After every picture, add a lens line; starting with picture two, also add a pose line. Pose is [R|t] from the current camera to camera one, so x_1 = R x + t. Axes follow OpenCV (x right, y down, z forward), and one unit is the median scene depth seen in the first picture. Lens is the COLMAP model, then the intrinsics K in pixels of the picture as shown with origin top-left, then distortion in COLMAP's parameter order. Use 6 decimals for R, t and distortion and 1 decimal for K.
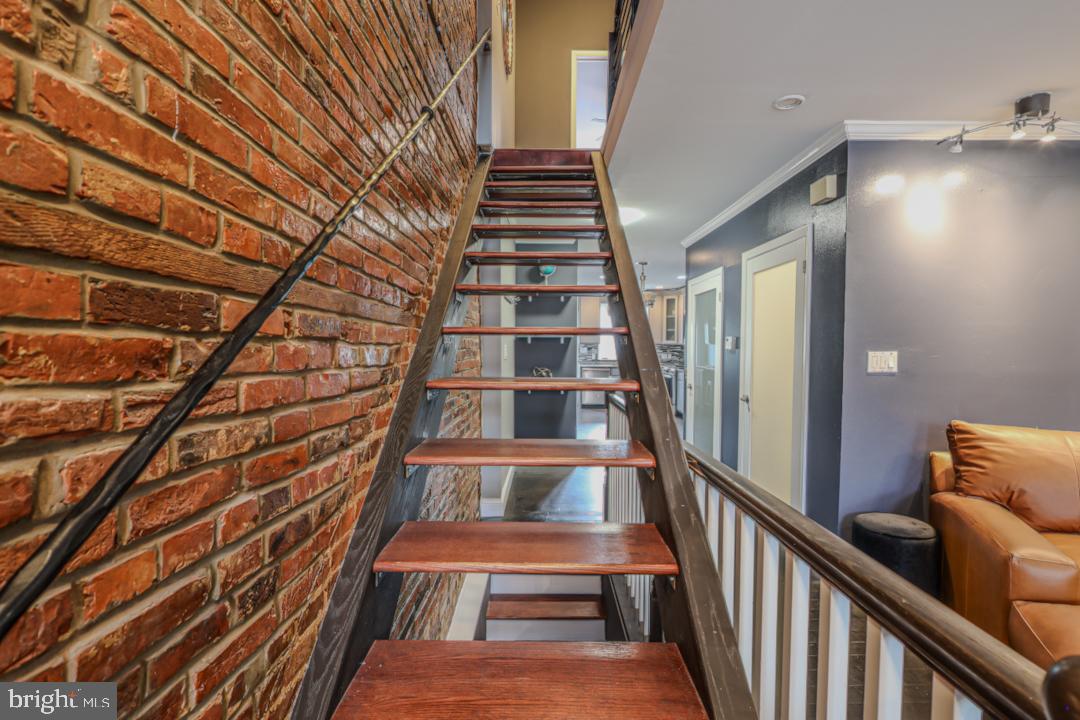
lens RADIAL K [[492.1, 0, 540.0], [0, 492.1, 360.0], [0, 0, 1]] dist [-0.000222, 0.000201]
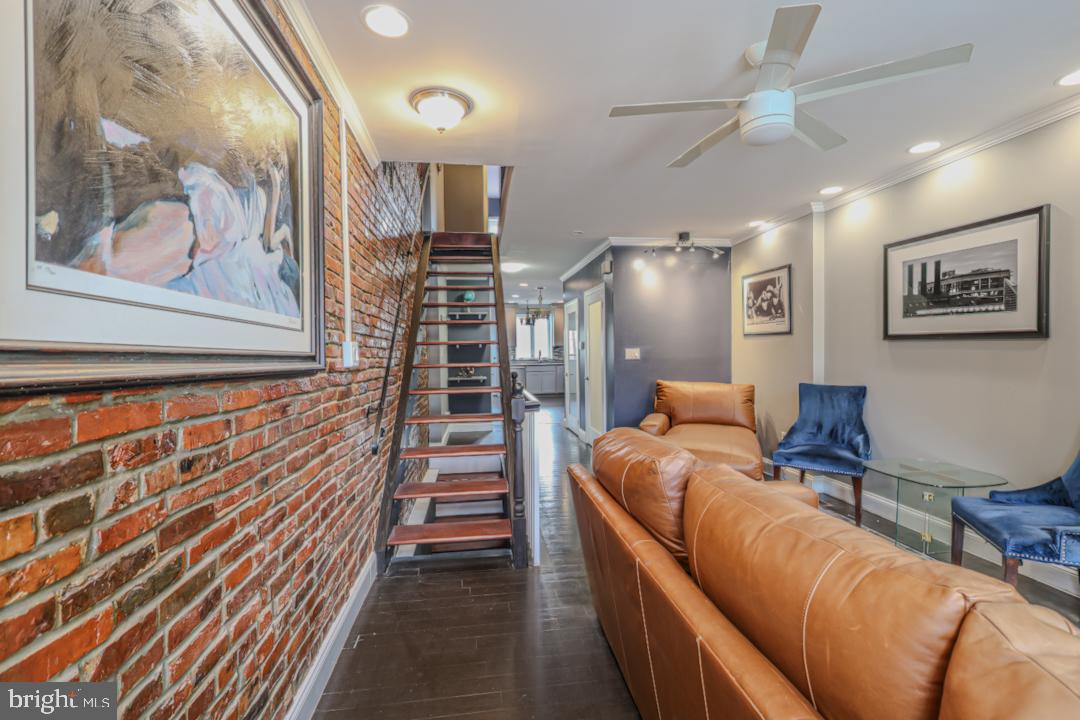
lens RADIAL K [[492.1, 0, 540.0], [0, 492.1, 360.0], [0, 0, 1]] dist [-0.000222, 0.000201]
pose [[0.990257, -0.024348, 0.137106, 0.022763], [0.025262, 0.999669, -0.004929, 0.017967], [-0.136941, 0.008345, 0.990544, -0.570352]]
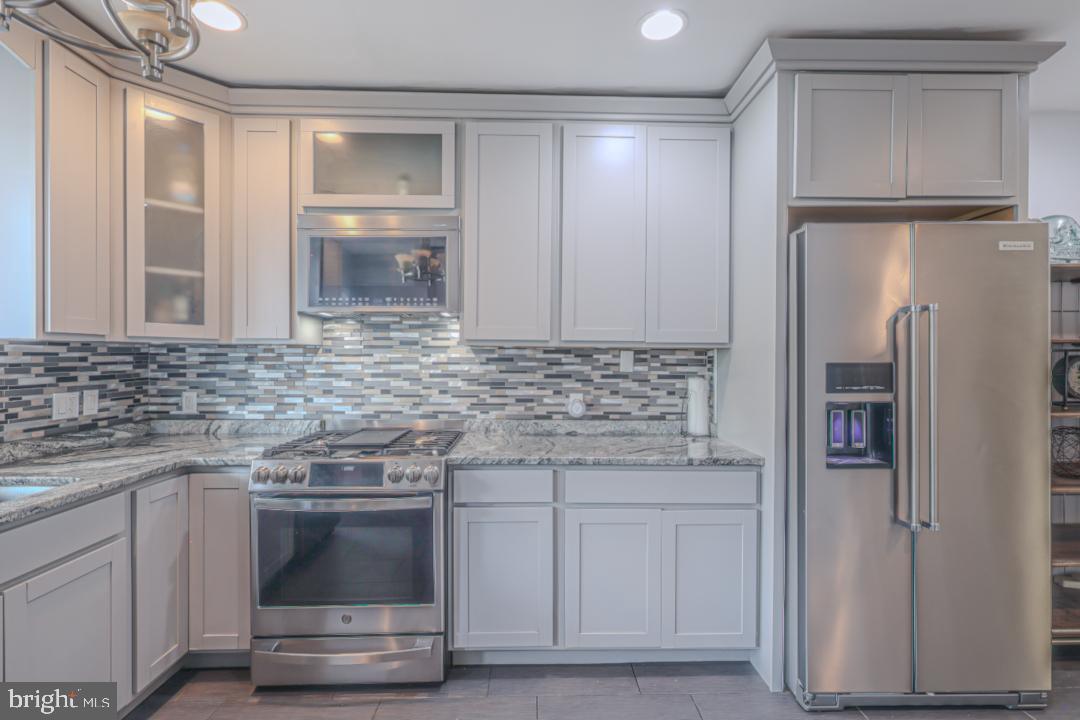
lens RADIAL K [[492.1, 0, 540.0], [0, 492.1, 360.0], [0, 0, 1]] dist [-0.000222, 0.000201]
pose [[-0.019075, -0.013909, 0.999721, 0.138249], [0.033966, 0.999317, 0.014552, -0.052124], [-0.999241, 0.034235, -0.018590, 1.990852]]
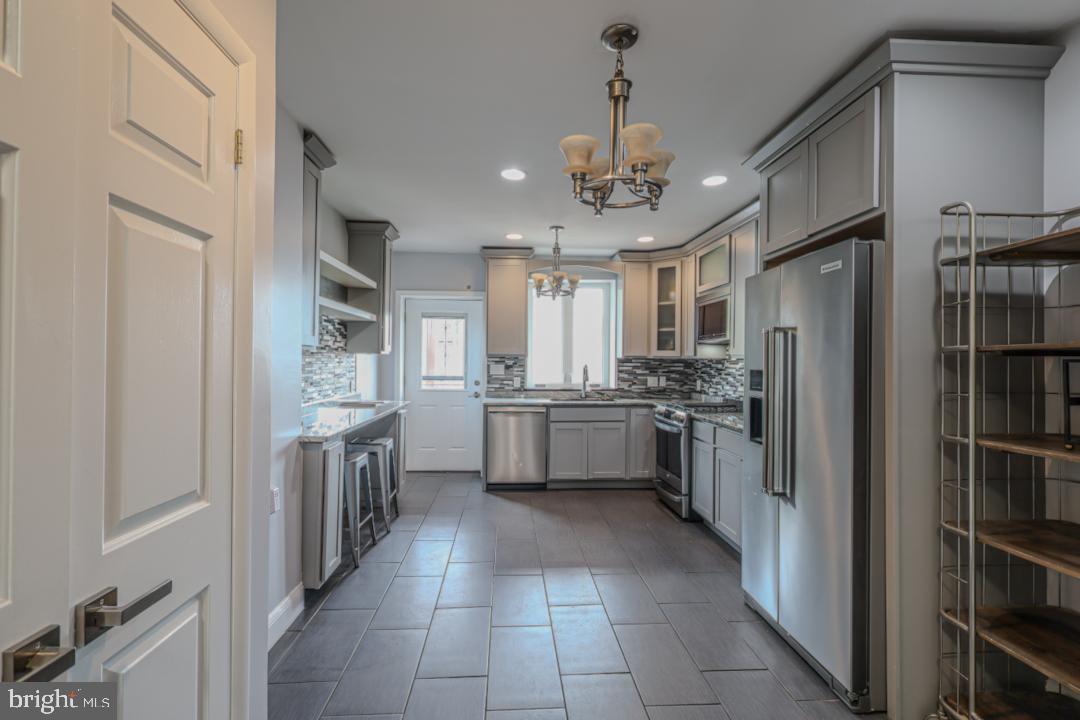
lens RADIAL K [[492.1, 0, 540.0], [0, 492.1, 360.0], [0, 0, 1]] dist [-0.000222, 0.000201]
pose [[0.997660, 0.000245, 0.068366, 0.238151], [0.002293, 0.999311, -0.037043, -0.026827], [-0.068328, 0.037113, 0.996972, 1.185426]]
